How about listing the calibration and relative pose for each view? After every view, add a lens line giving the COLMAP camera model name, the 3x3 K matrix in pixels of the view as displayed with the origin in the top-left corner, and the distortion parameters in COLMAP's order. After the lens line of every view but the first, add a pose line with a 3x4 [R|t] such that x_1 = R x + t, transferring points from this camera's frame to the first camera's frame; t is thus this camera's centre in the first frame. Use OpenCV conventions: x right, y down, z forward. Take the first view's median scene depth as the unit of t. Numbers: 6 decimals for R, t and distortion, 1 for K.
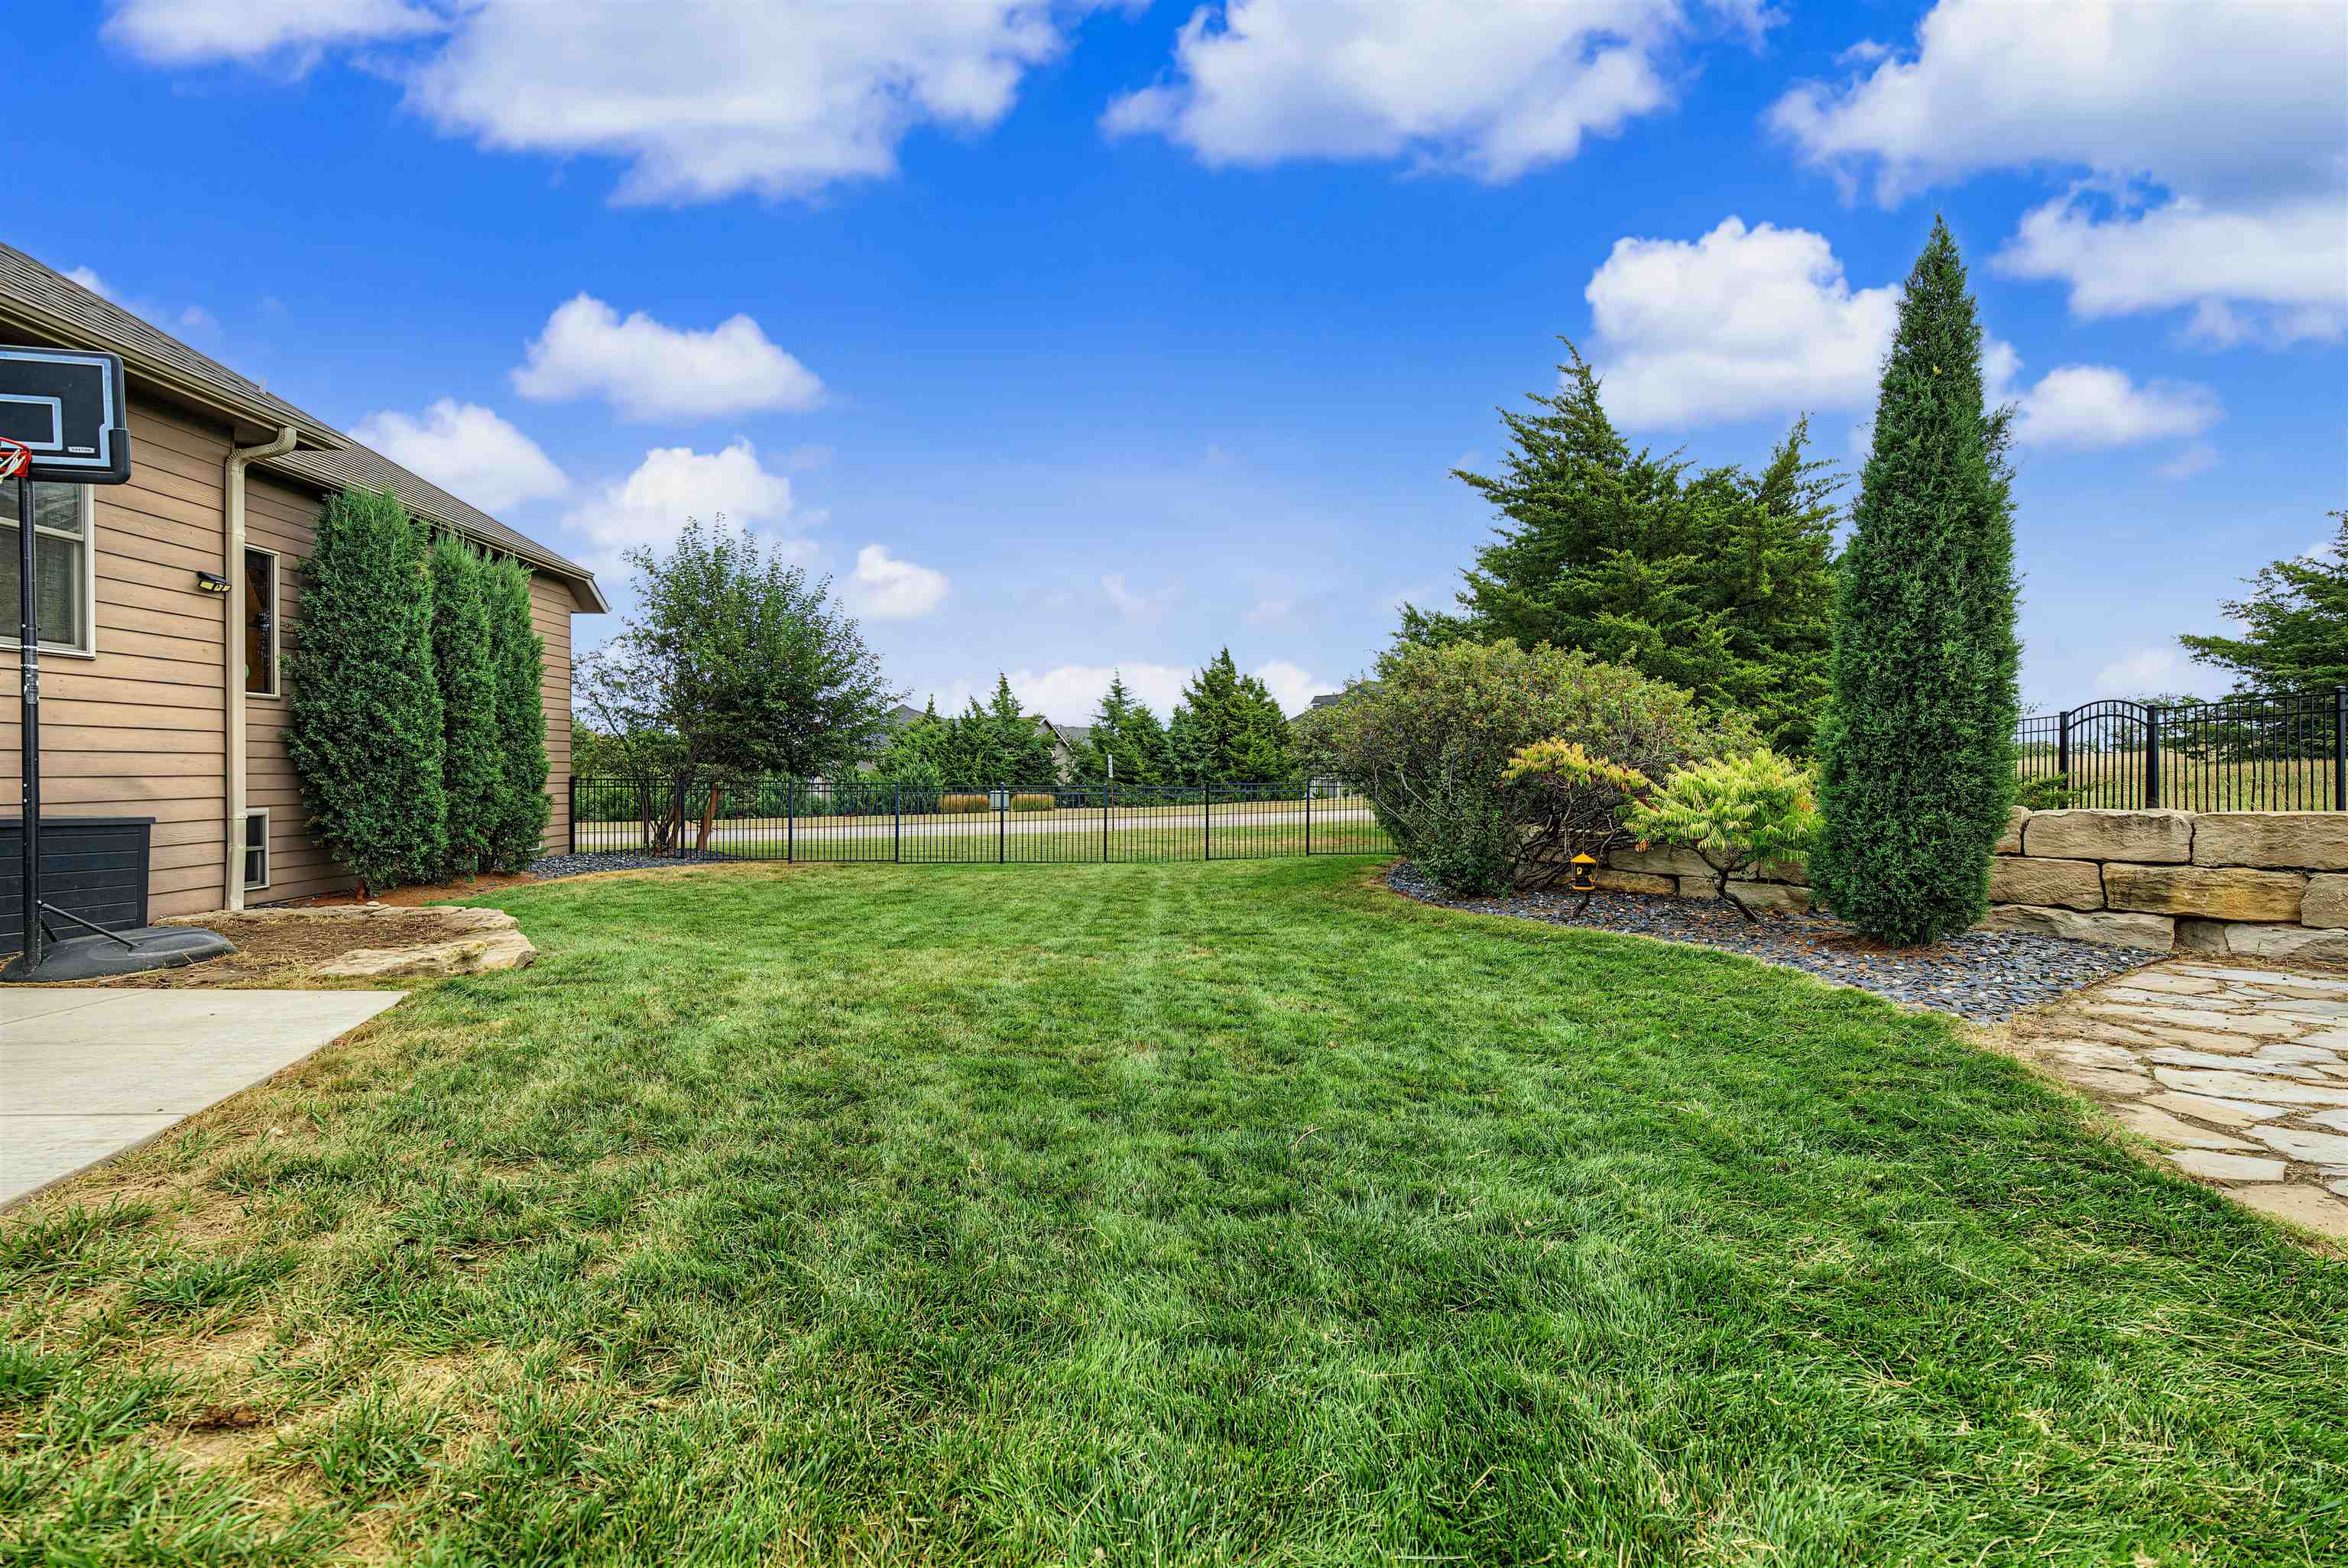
lens RADIAL K [[992.4, 0, 1174.0], [0, 992.4, 784.0], [0, 0, 1]] dist [-0.000541, 0.000158]
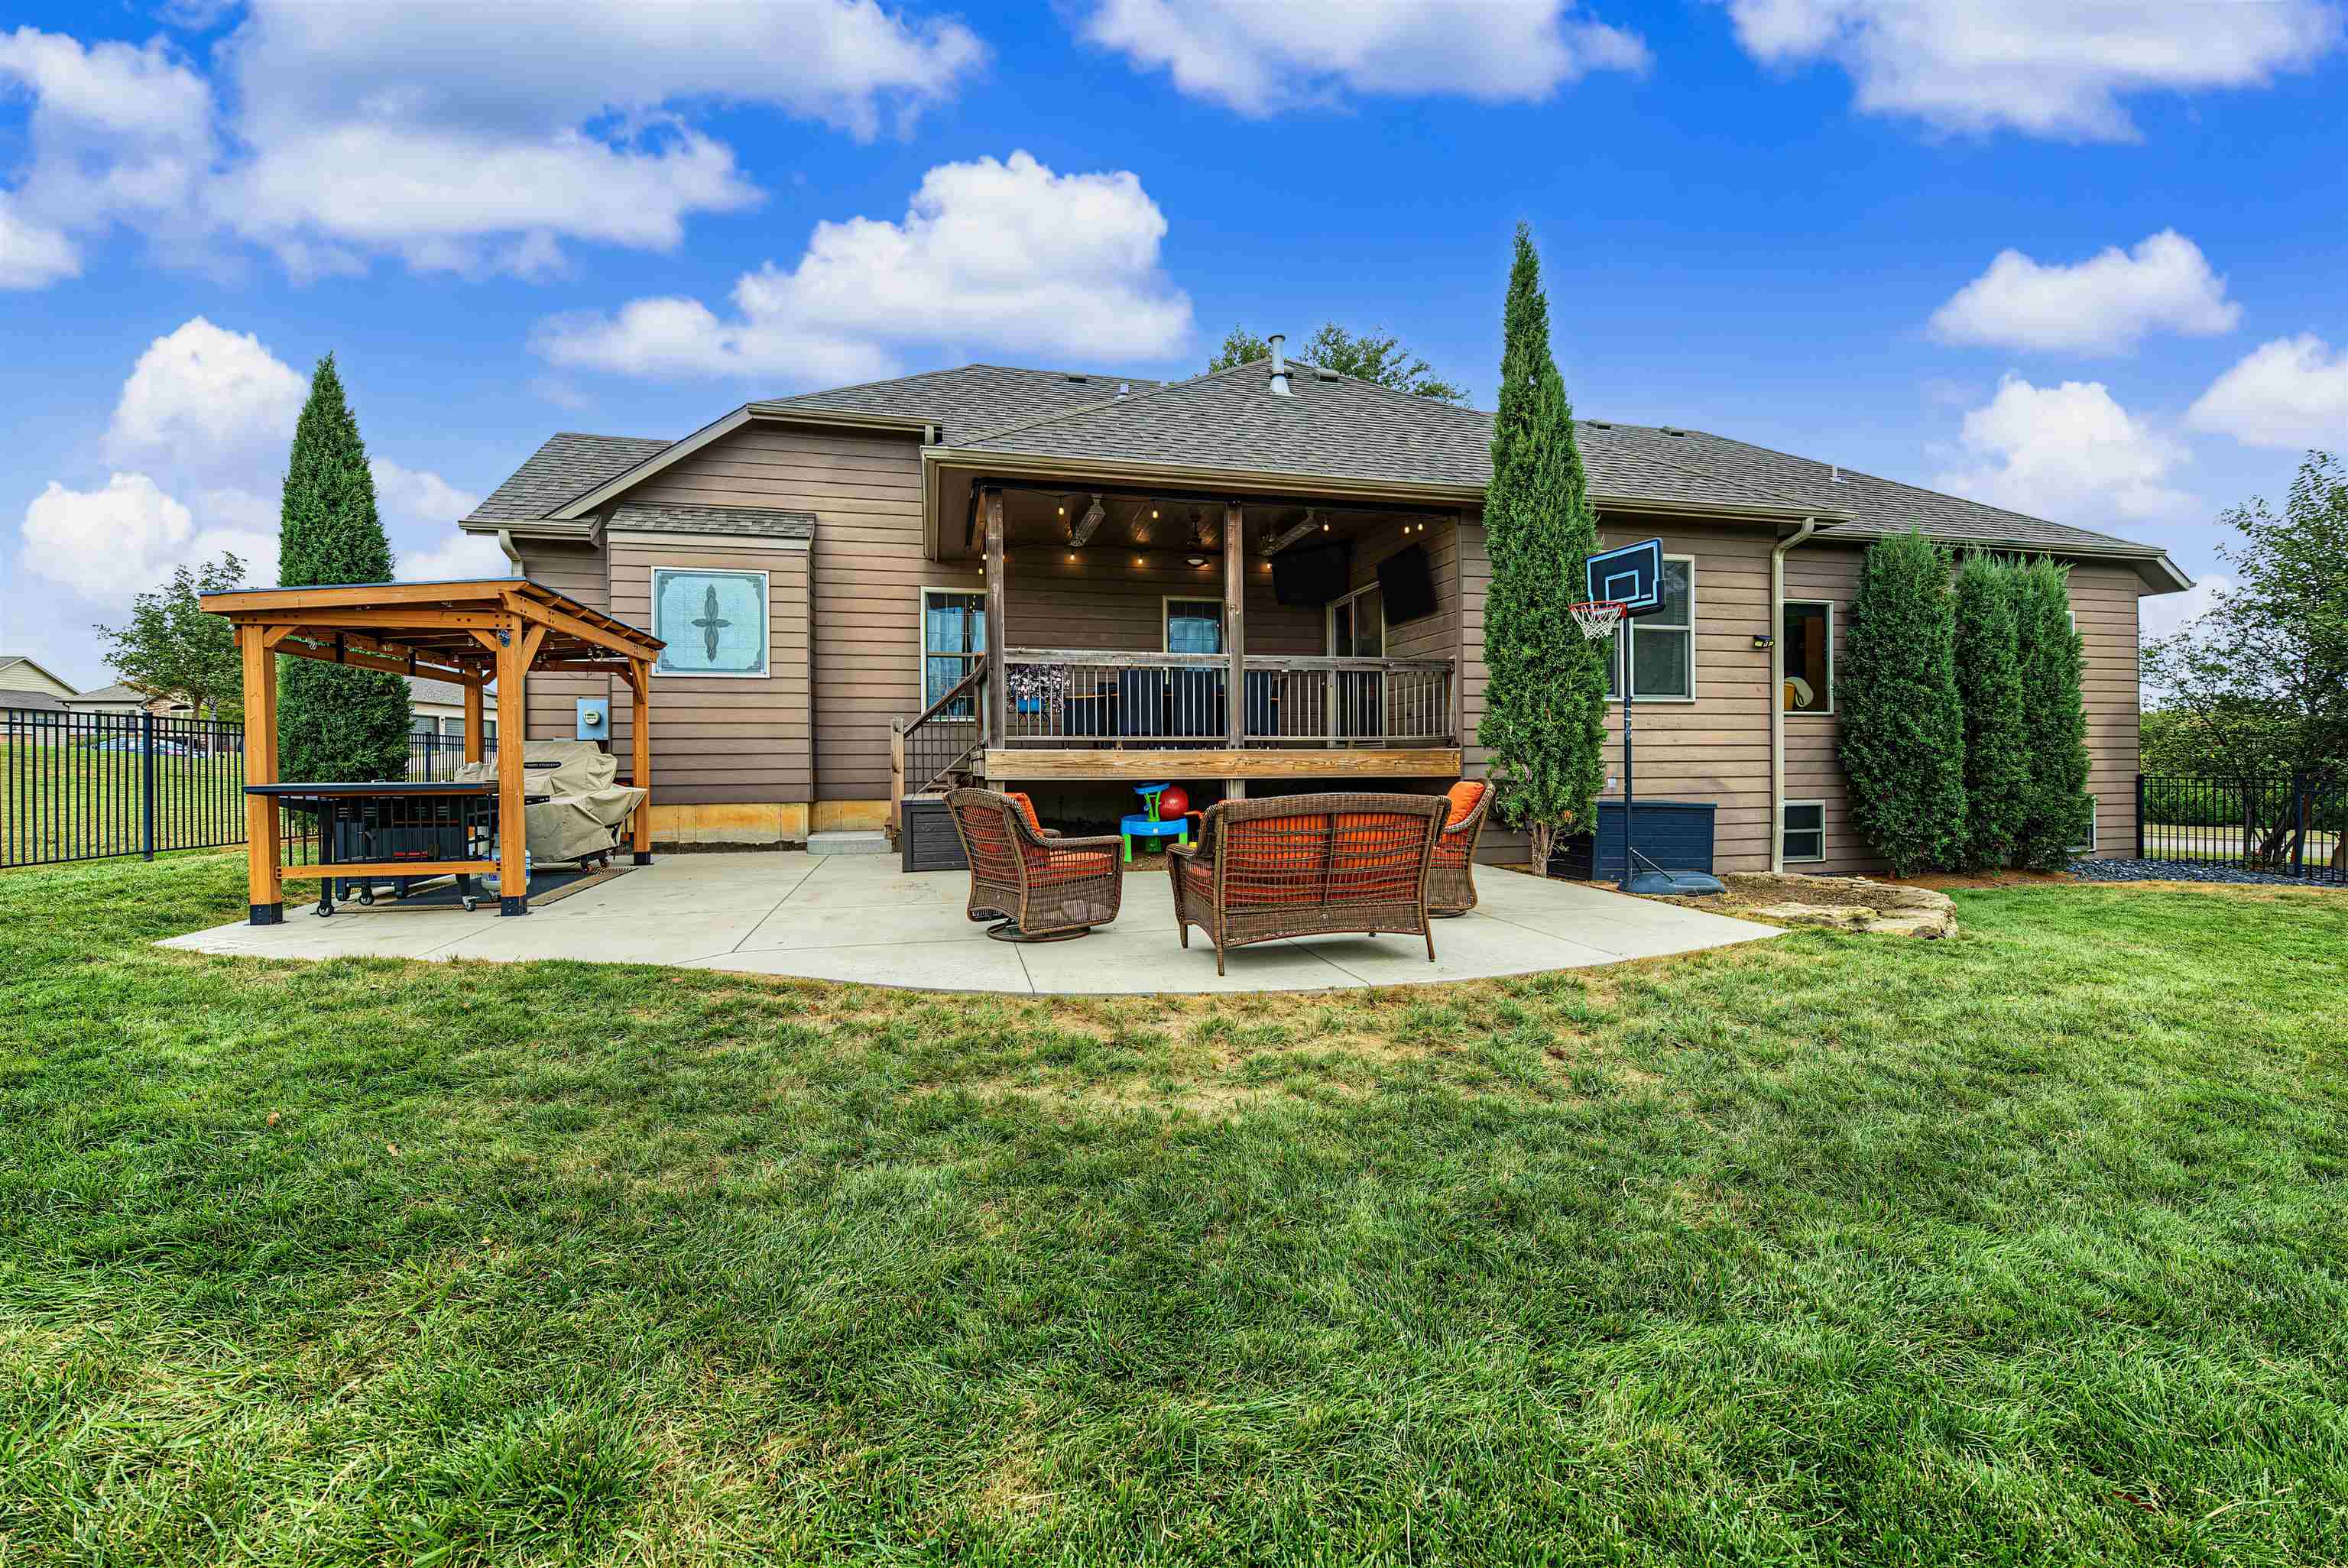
lens RADIAL K [[992.4, 0, 1174.0], [0, 992.4, 784.0], [0, 0, 1]] dist [-0.000541, 0.000158]
pose [[0.173006, 0.011944, -0.984848, 0.208123], [-0.005452, 0.999923, 0.011169, -0.006374], [0.984906, 0.003437, 0.173058, -0.057111]]
